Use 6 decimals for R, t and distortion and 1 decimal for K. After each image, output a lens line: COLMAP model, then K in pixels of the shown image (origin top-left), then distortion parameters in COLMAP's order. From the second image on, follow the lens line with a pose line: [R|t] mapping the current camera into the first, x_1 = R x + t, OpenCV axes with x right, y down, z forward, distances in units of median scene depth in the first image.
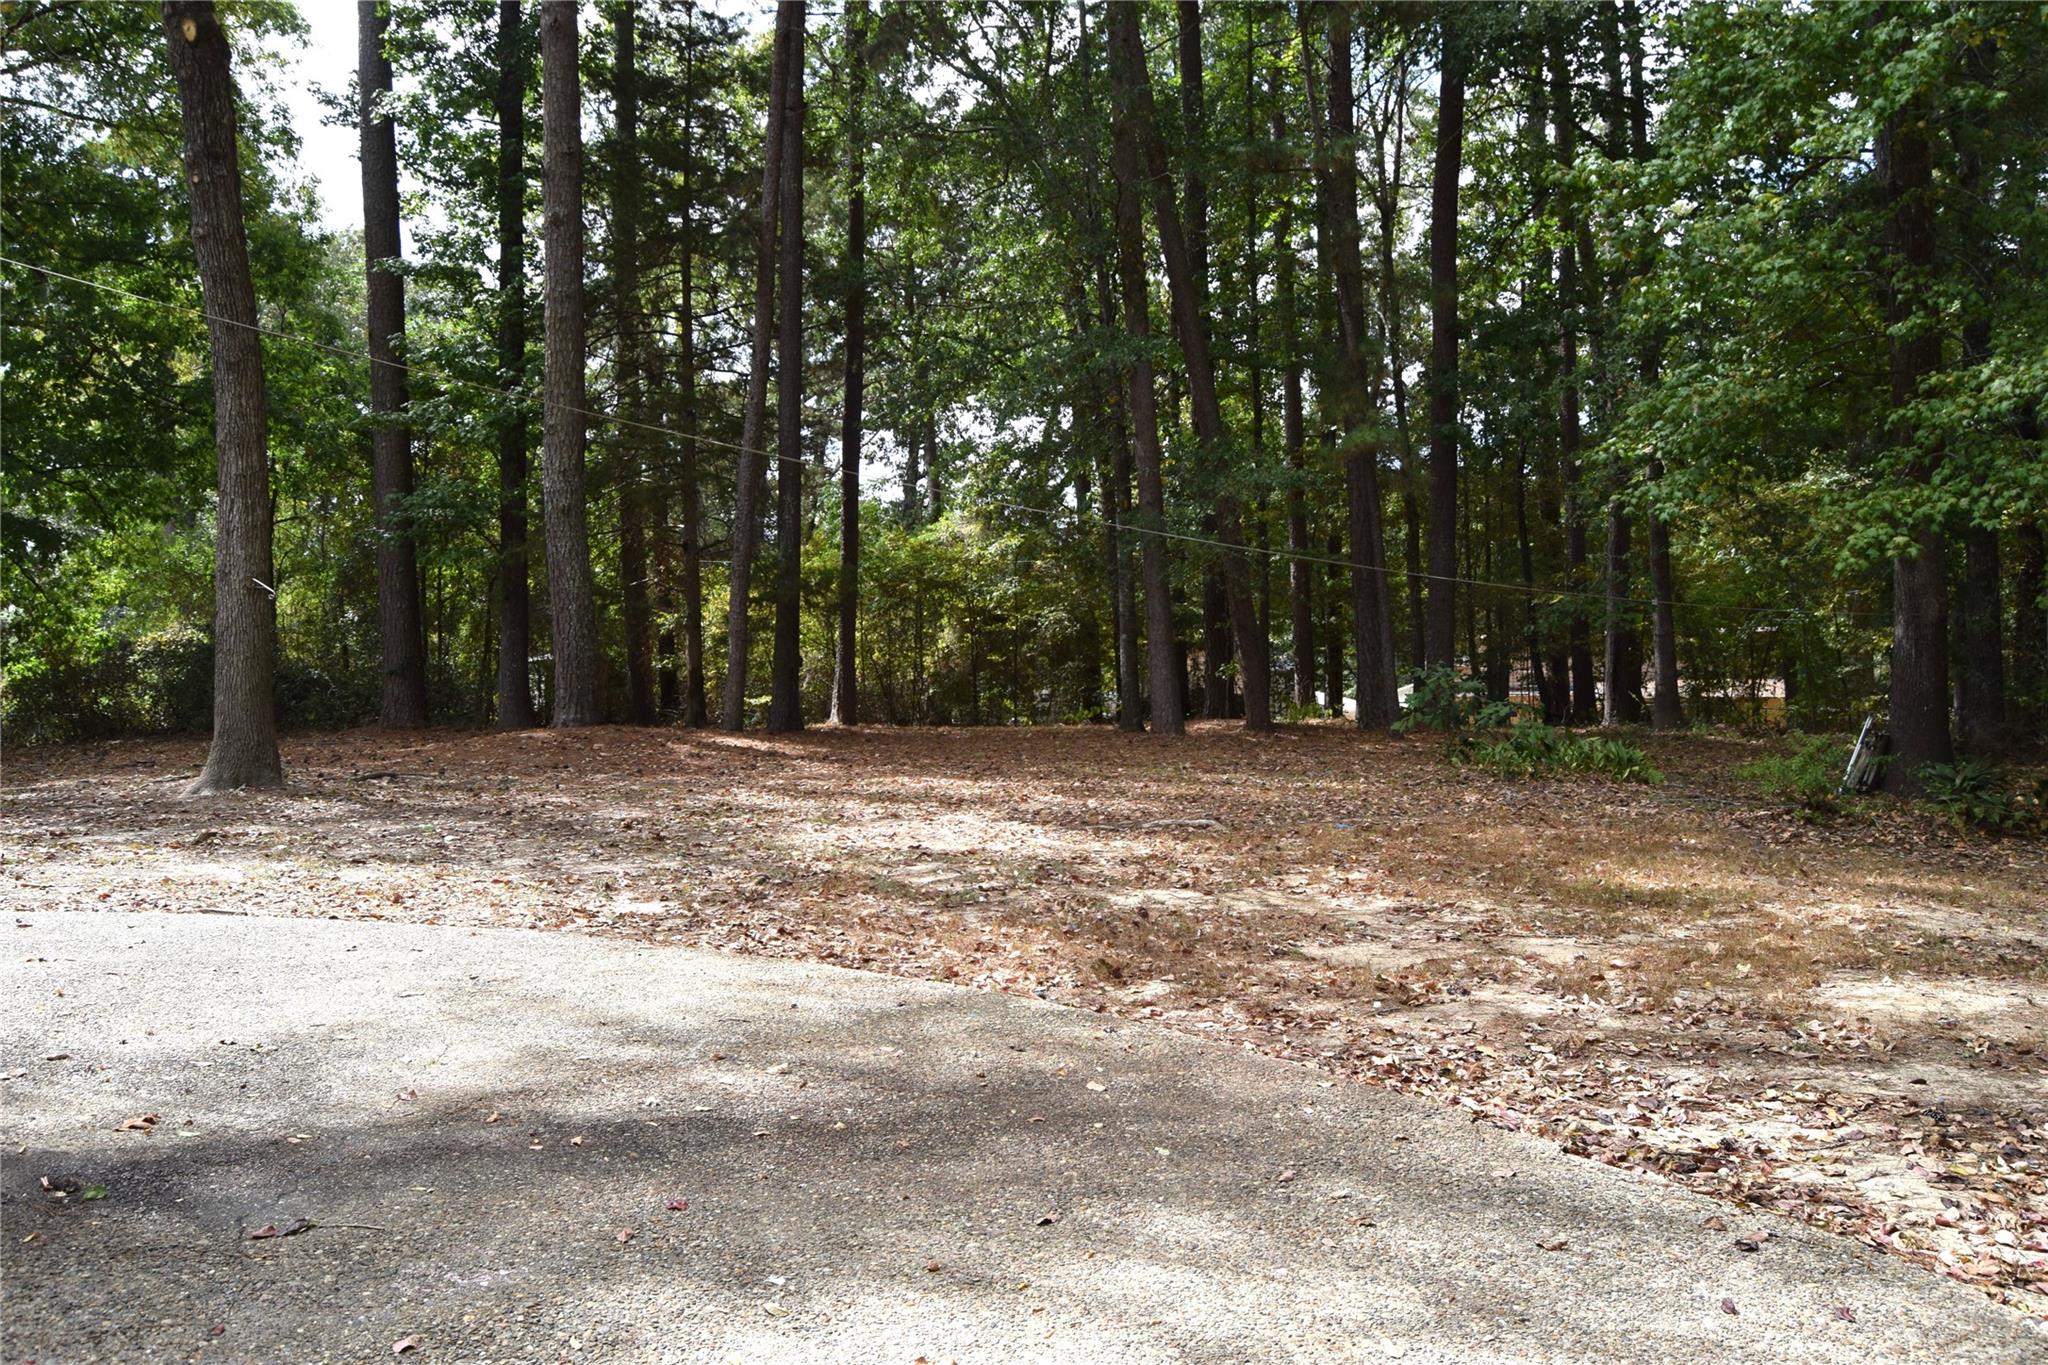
lens RADIAL K [[1551.9, 0, 1024.0], [0, 1551.9, 682.5], [0, 0, 1]] dist [-0.070434, 0.007112]
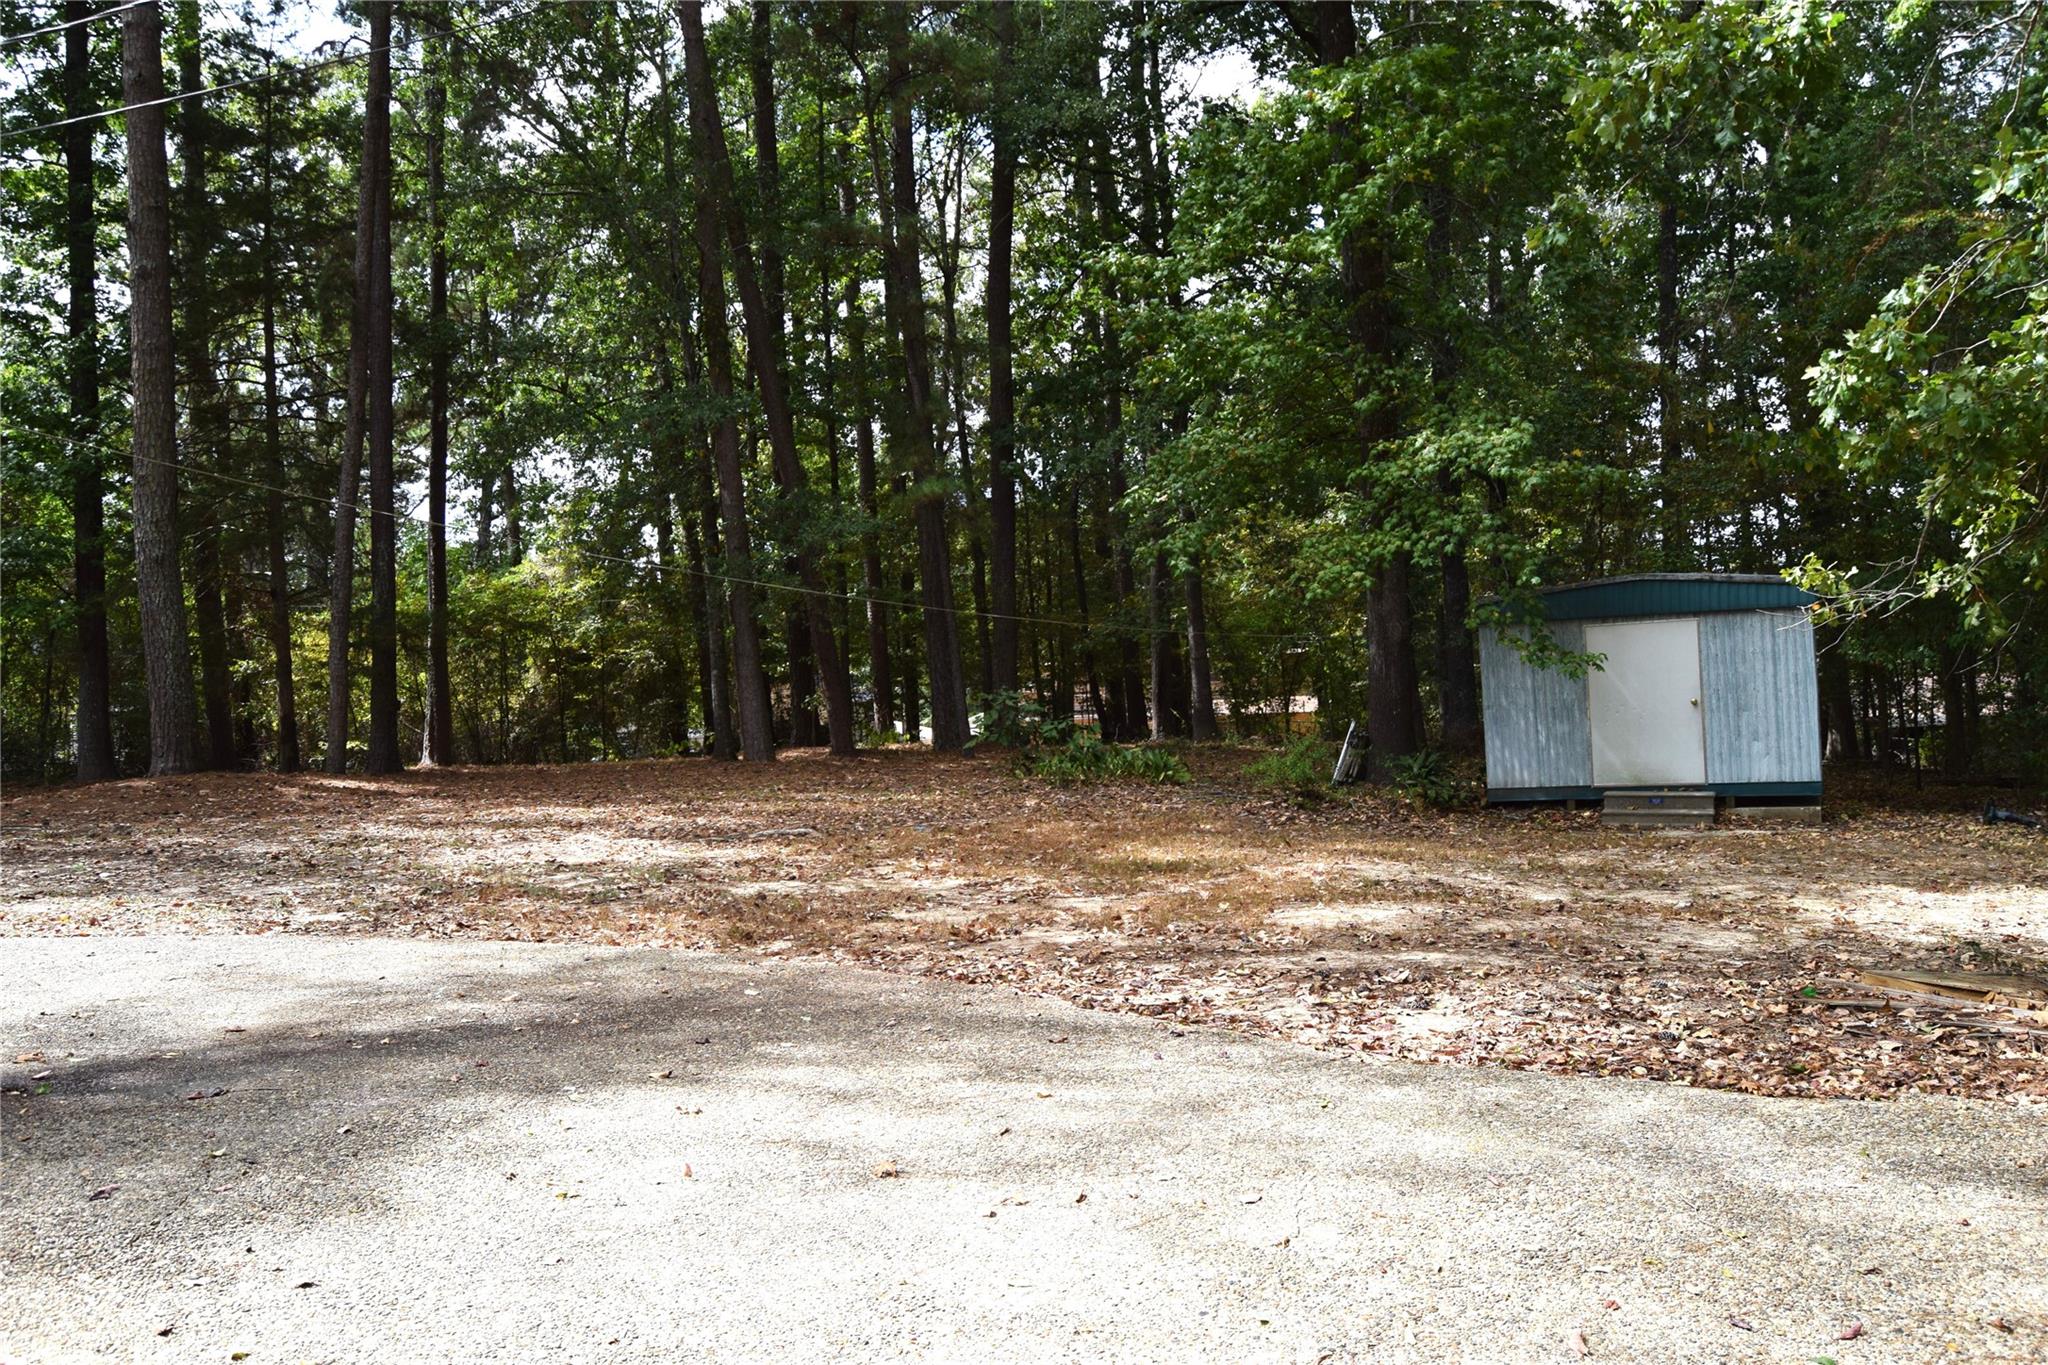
lens RADIAL K [[1587.1, 0, 1022.6], [0, 1587.1, 581.9], [0, 0, 1]] dist [-0.004556, -0.003539]
pose [[0.963746, -0.011933, 0.266555, -0.035007], [0.034701, 0.996121, -0.080869, 0.006700], [-0.264556, 0.087186, 0.960421, -0.173048]]
